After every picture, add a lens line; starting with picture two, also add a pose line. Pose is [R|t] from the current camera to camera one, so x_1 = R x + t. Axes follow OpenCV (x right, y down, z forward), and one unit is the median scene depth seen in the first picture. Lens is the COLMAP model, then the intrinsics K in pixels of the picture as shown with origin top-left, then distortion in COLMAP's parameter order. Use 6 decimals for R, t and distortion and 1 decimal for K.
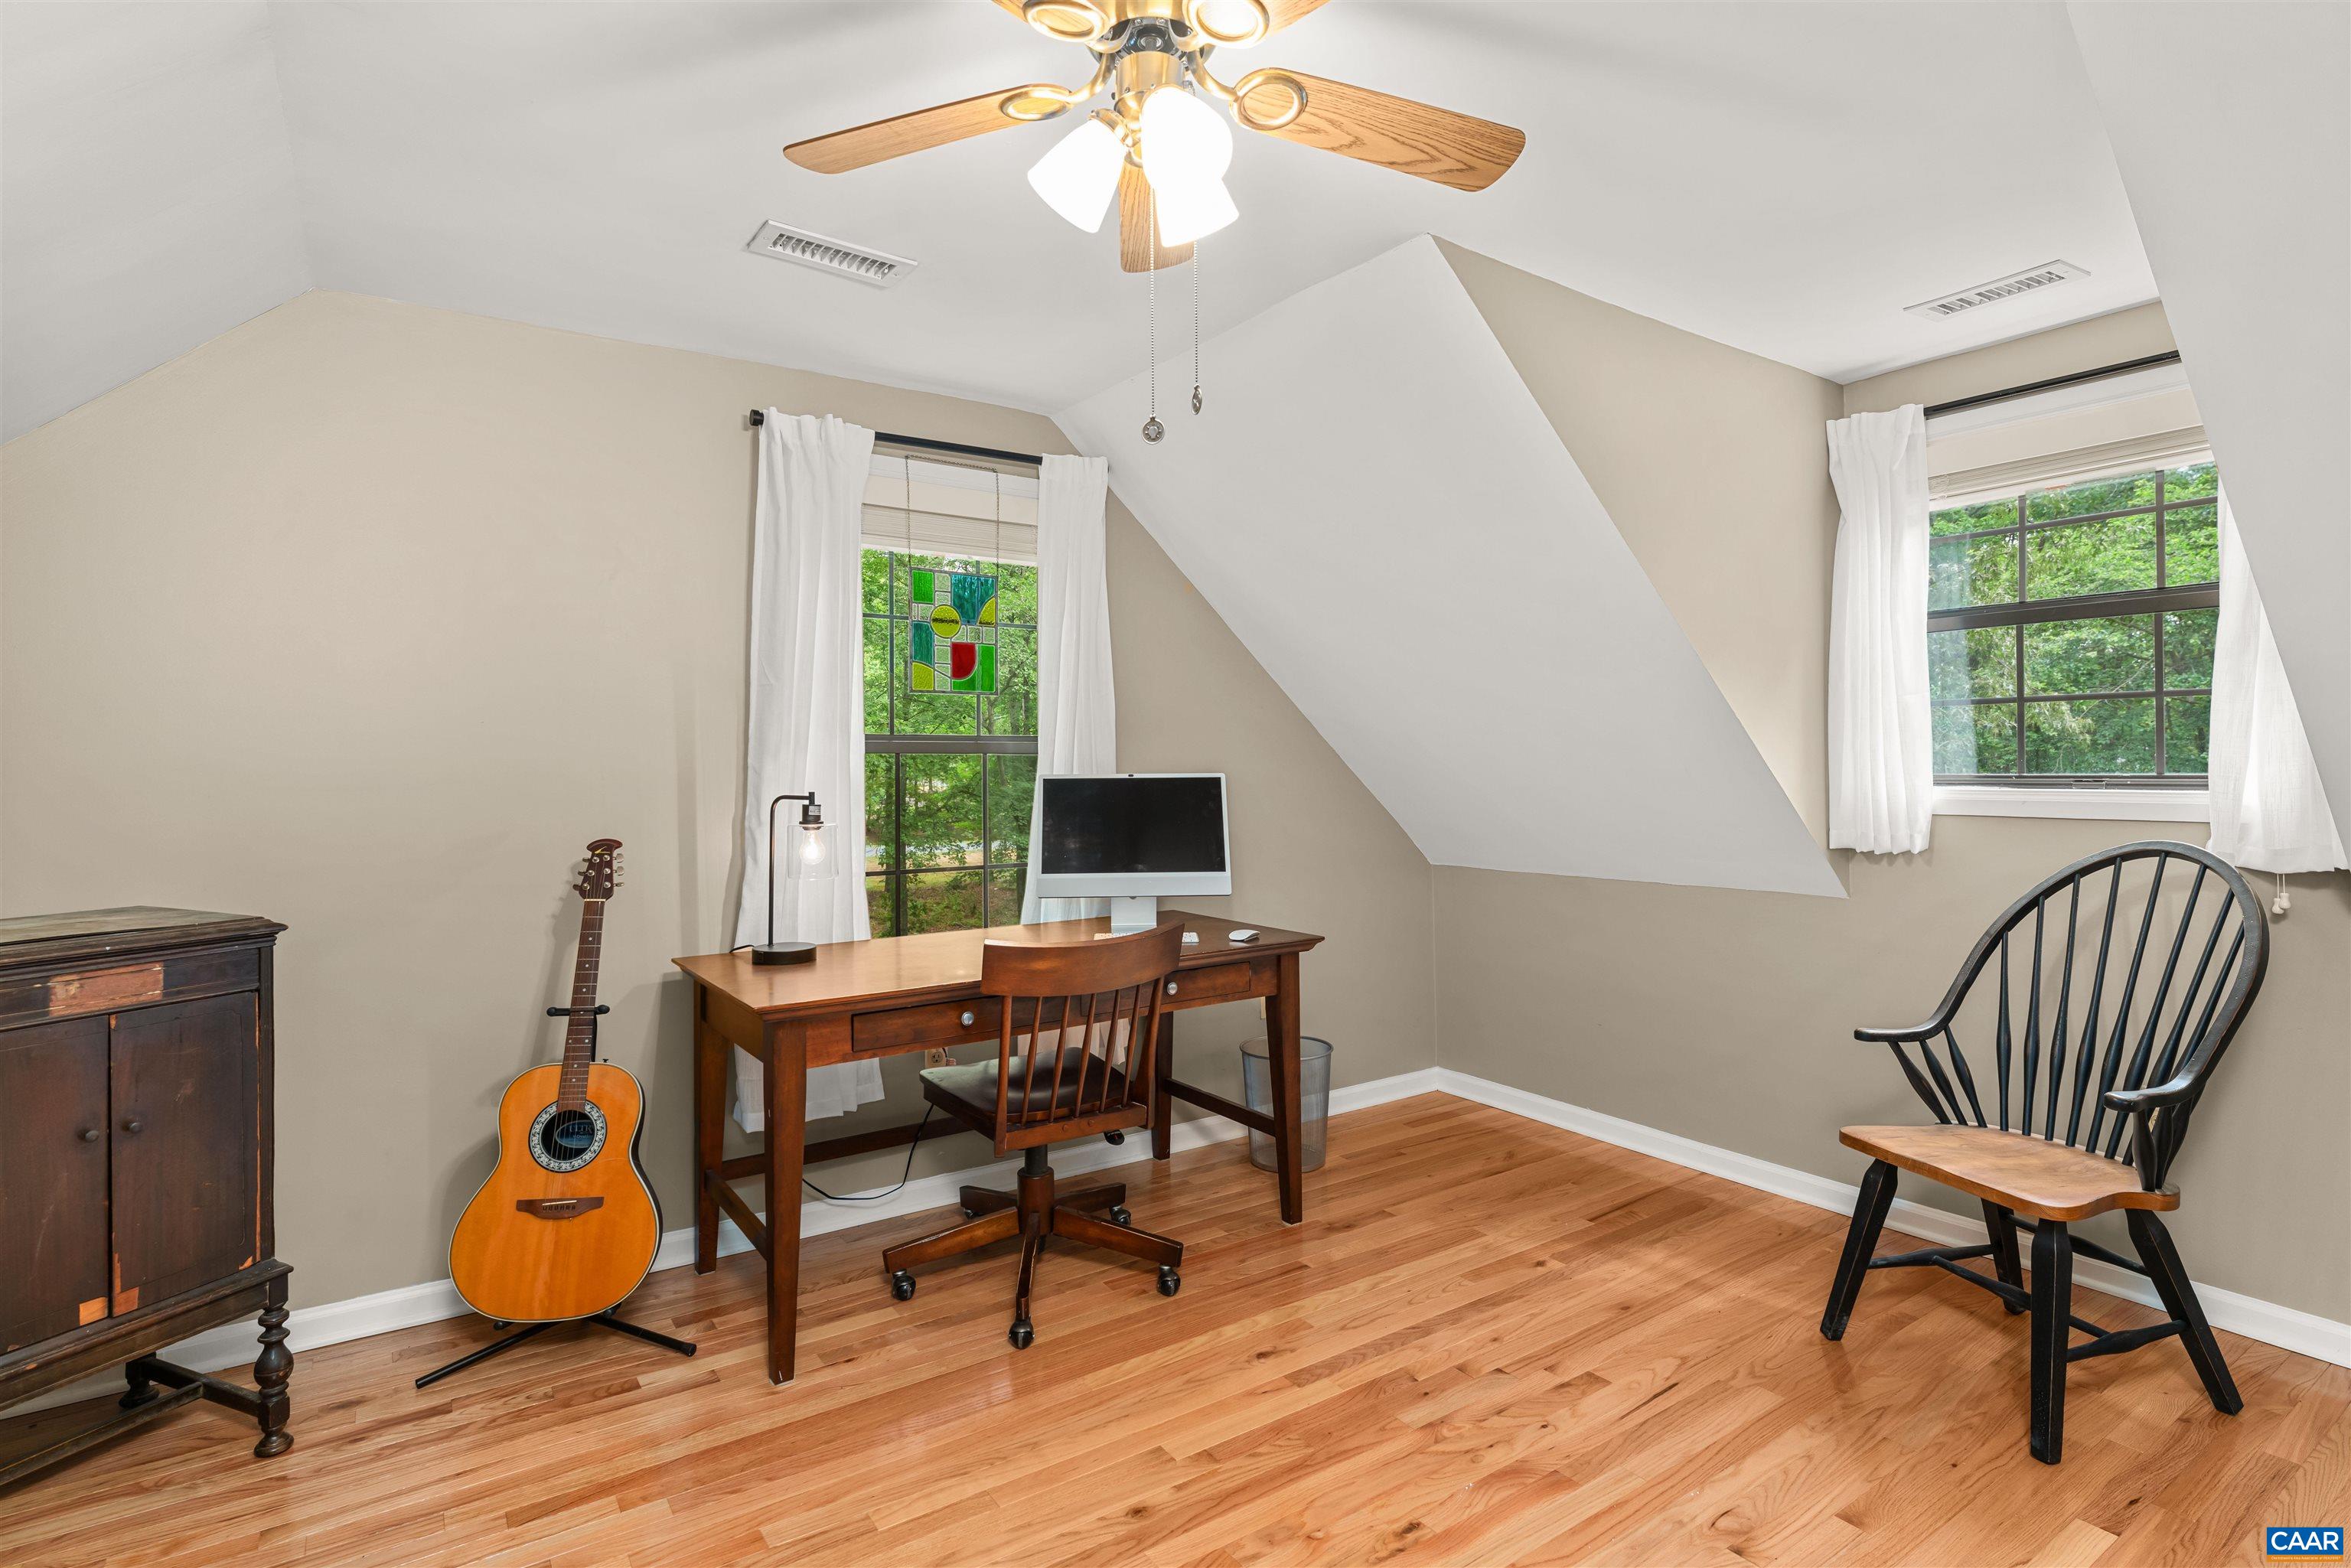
lens RADIAL K [[1163.1, 0, 1153.9], [0, 1163.1, 775.3], [0, 0, 1]] dist [0.002677, -0.001345]
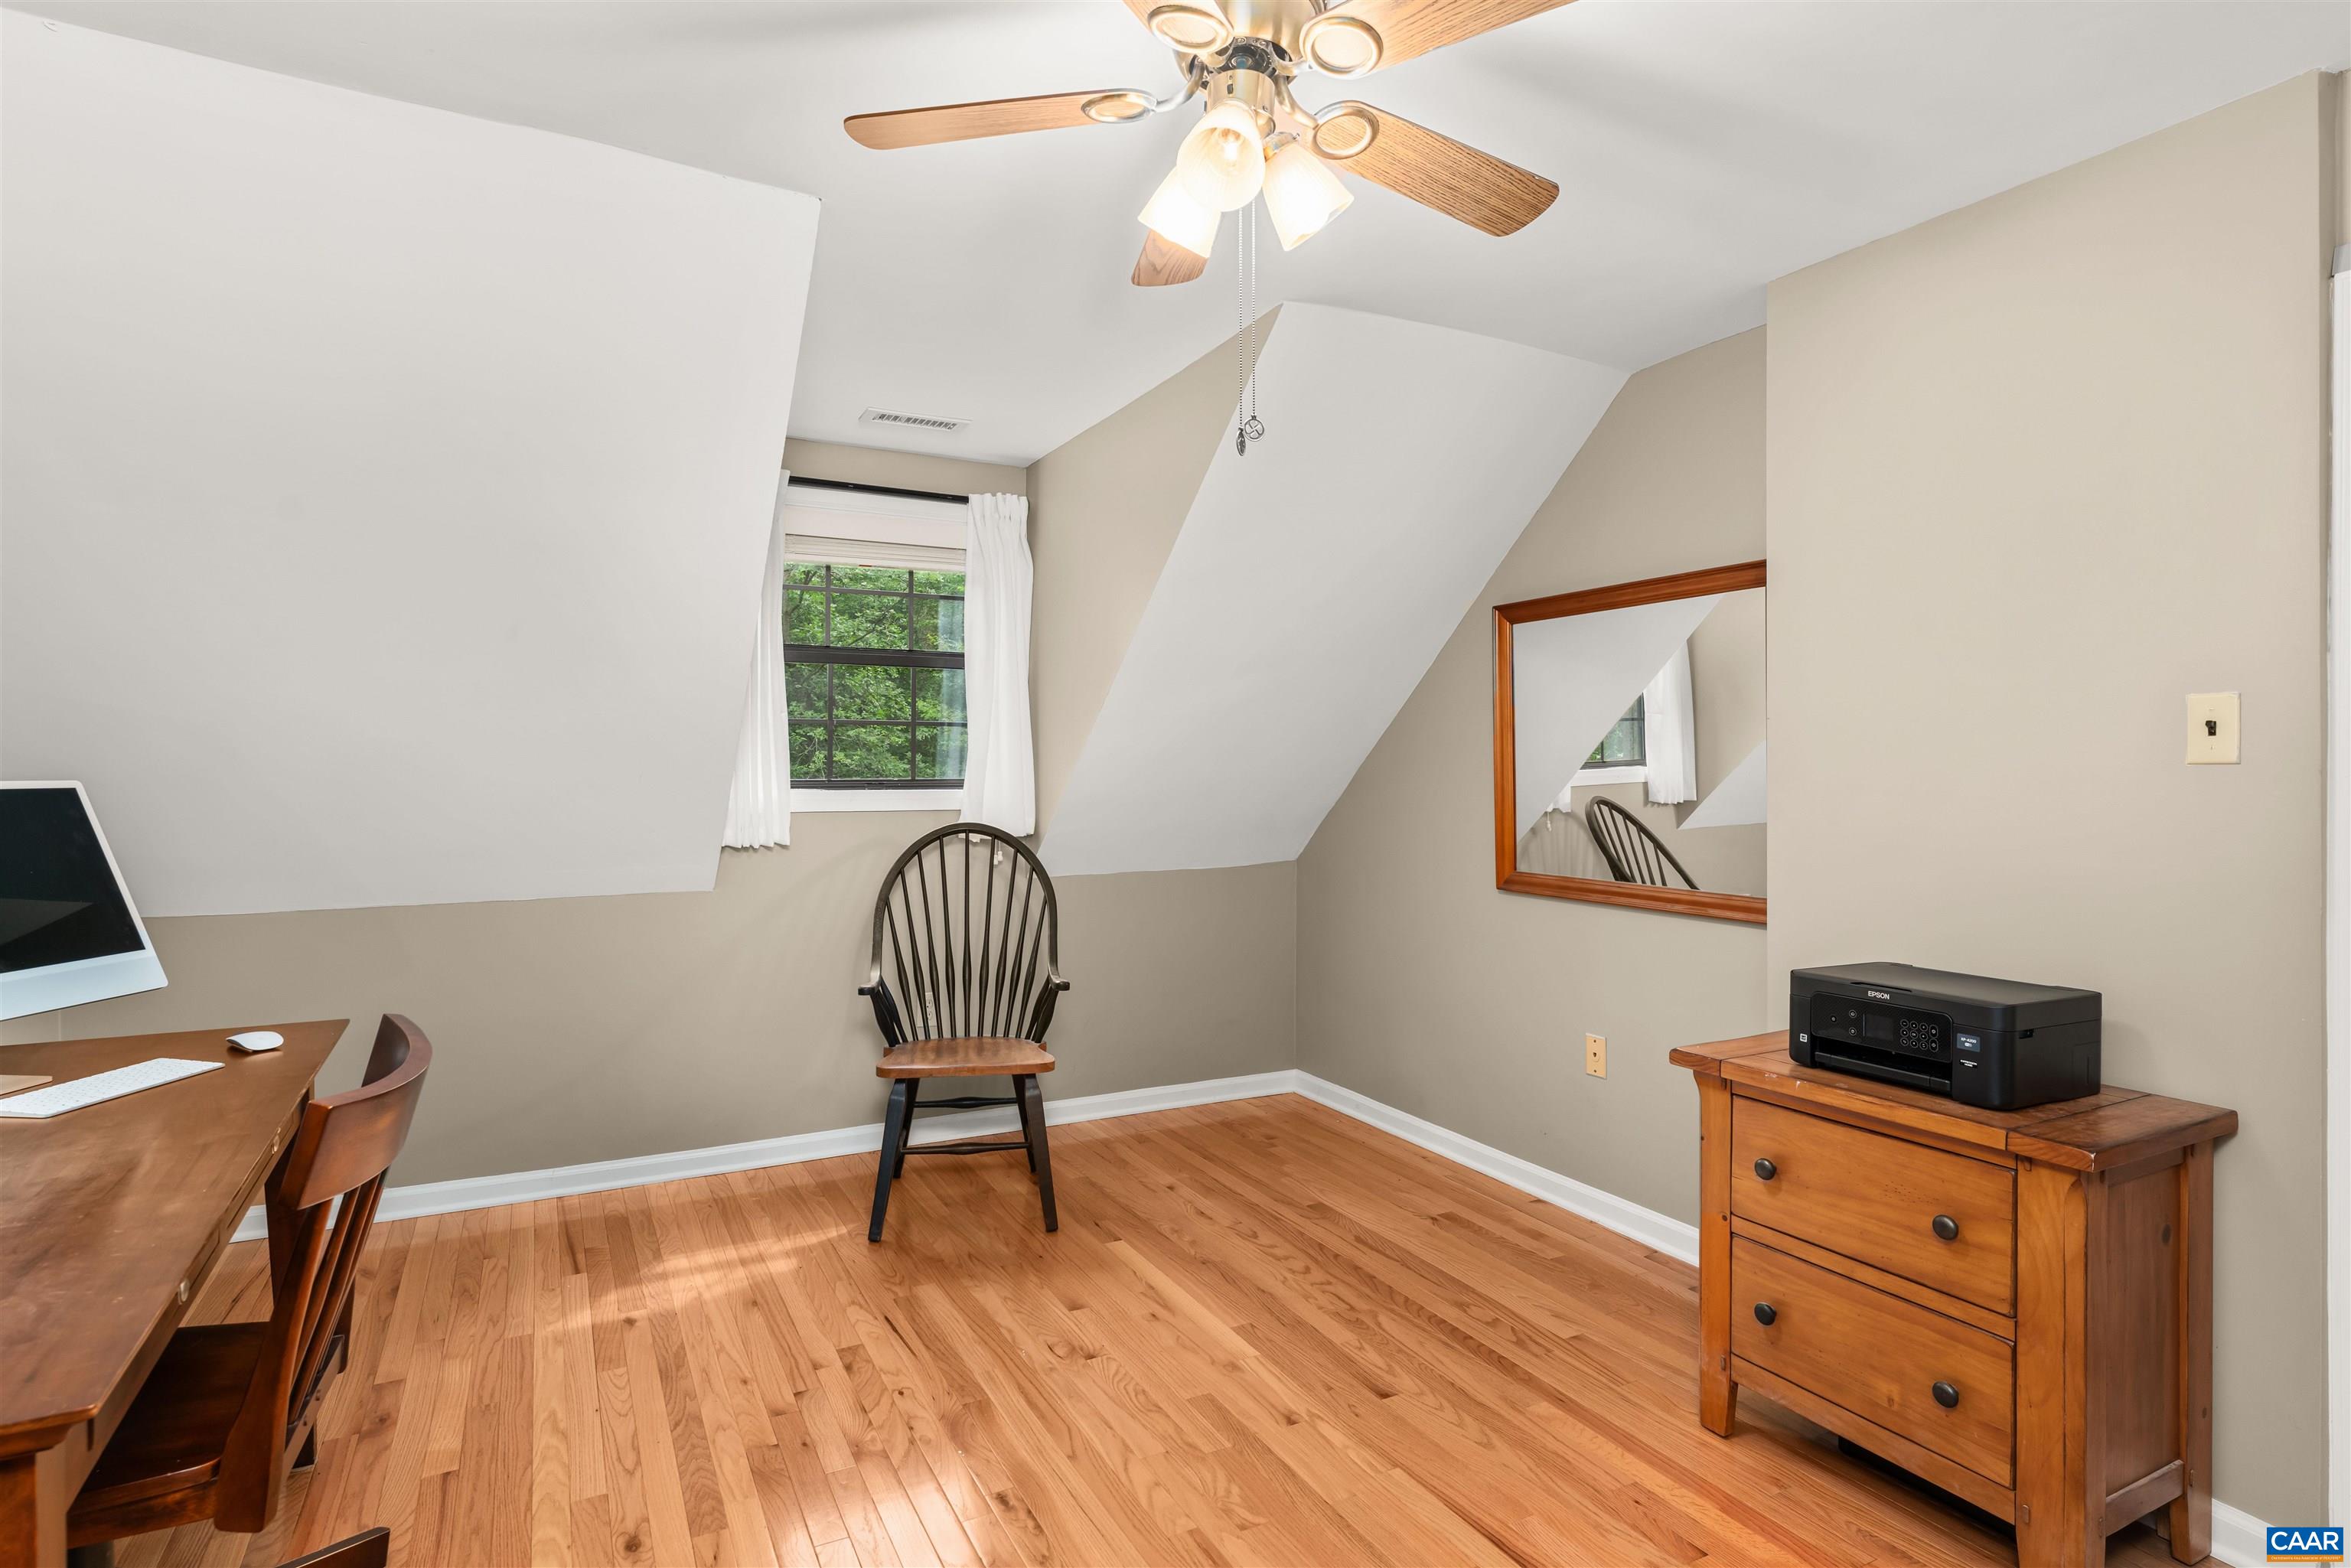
lens RADIAL K [[1211.1, 0, 1157.6], [0, 1211.1, 786.7], [0, 0, 1]] dist [-0.001215, 0.000533]
pose [[0.105612, -0.009800, 0.994359, -0.593382], [0.004109, 0.999947, 0.009419, -0.002472], [-0.994399, 0.003091, 0.105647, 0.525296]]
